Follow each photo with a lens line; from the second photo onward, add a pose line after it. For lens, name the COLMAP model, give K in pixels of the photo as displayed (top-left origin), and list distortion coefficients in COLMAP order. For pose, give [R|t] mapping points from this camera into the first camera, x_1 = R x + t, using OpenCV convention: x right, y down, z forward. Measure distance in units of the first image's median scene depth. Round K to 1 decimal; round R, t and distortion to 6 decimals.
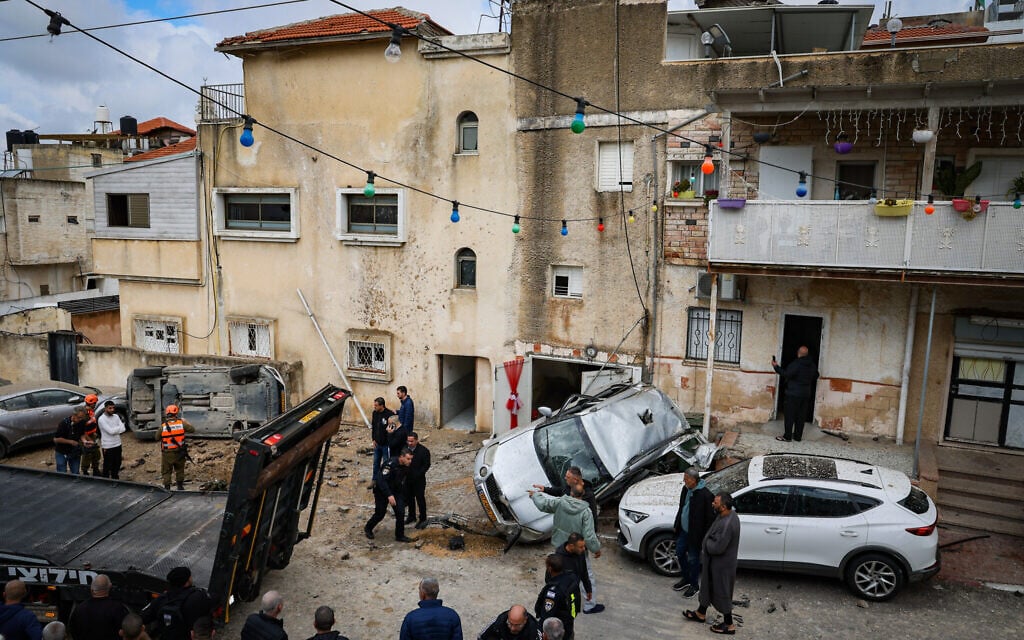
lens RADIAL K [[729.2, 0, 512.0], [0, 729.2, 320.0], [0, 0, 1]] dist [-0.069336, 0.076989]
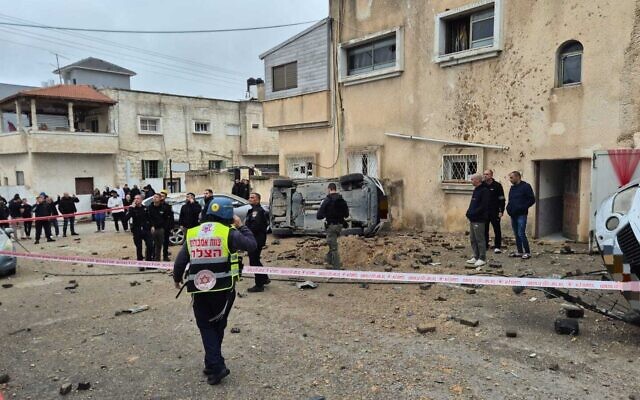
lens RADIAL K [[468.4, 0, 330.3], [0, 468.4, 200.0], [0, 0, 1]] dist [0.124229, -0.137629]
pose [[0.880168, 0.003323, -0.474650, -0.039180], [-0.037198, 0.997383, -0.061994, 0.150468], [0.473202, 0.072221, 0.877989, 0.315473]]
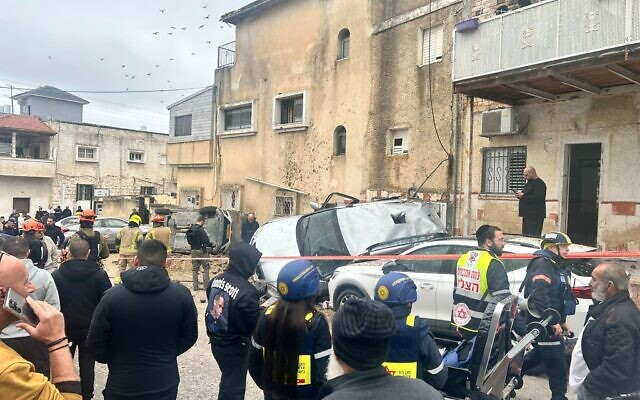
lens RADIAL K [[468.4, 0, 330.3], [0, 468.4, 200.0], [0, 0, 1]] dist [0.124229, -0.137629]
pose [[0.904485, 0.014656, -0.426254, 0.298159], [-0.072692, 0.990084, -0.120207, 0.148840], [0.420266, 0.139710, 0.896581, 0.191602]]
